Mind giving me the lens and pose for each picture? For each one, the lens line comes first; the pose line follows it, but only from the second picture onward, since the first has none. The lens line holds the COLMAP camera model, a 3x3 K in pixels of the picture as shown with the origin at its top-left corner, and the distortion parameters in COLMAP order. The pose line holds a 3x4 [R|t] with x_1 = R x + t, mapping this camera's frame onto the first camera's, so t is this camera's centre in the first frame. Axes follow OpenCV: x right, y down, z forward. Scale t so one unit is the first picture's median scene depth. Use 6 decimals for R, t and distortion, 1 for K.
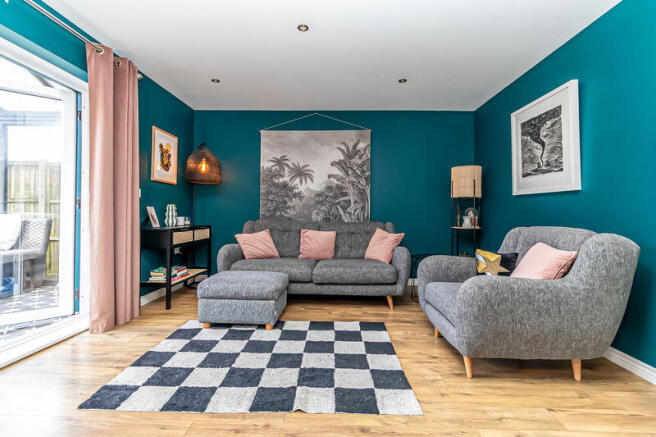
lens RADIAL K [[299.3, 0, 330.0], [0, 299.3, 211.1], [0, 0, 1]] dist [0.003016, 0.000442]
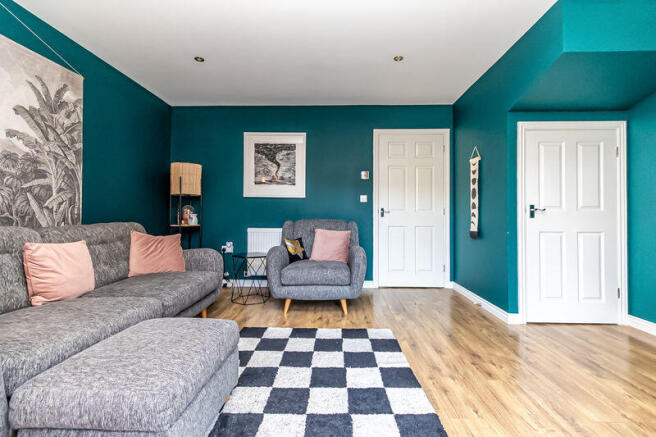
lens RADIAL K [[299.3, 0, 330.0], [0, 299.3, 211.1], [0, 0, 1]] dist [0.003016, 0.000442]
pose [[-0.001533, 0.004608, 0.999988, -0.532447], [-0.012419, 0.999912, -0.004627, 0.007181], [-0.999922, -0.012426, -0.001476, 0.516134]]
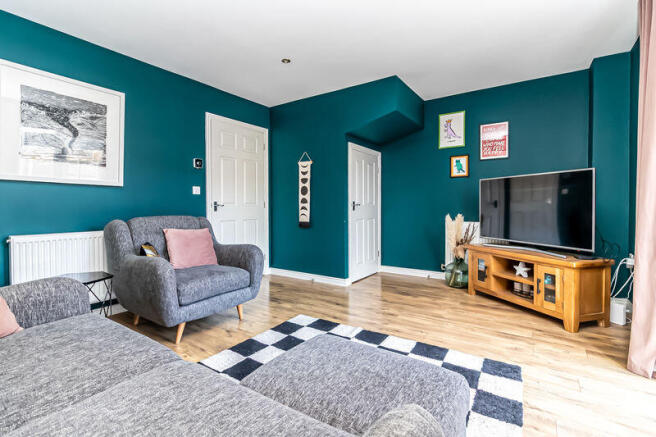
lens RADIAL K [[309.4, 0, 331.8], [0, 309.4, 207.9], [0, 0, 1]] dist [0.000320, 0.000193]
pose [[-0.845622, -0.012529, 0.533636, -0.331931], [-0.010287, 0.999921, 0.007177, -0.000550], [-0.533684, 0.000580, -0.845684, 0.960814]]
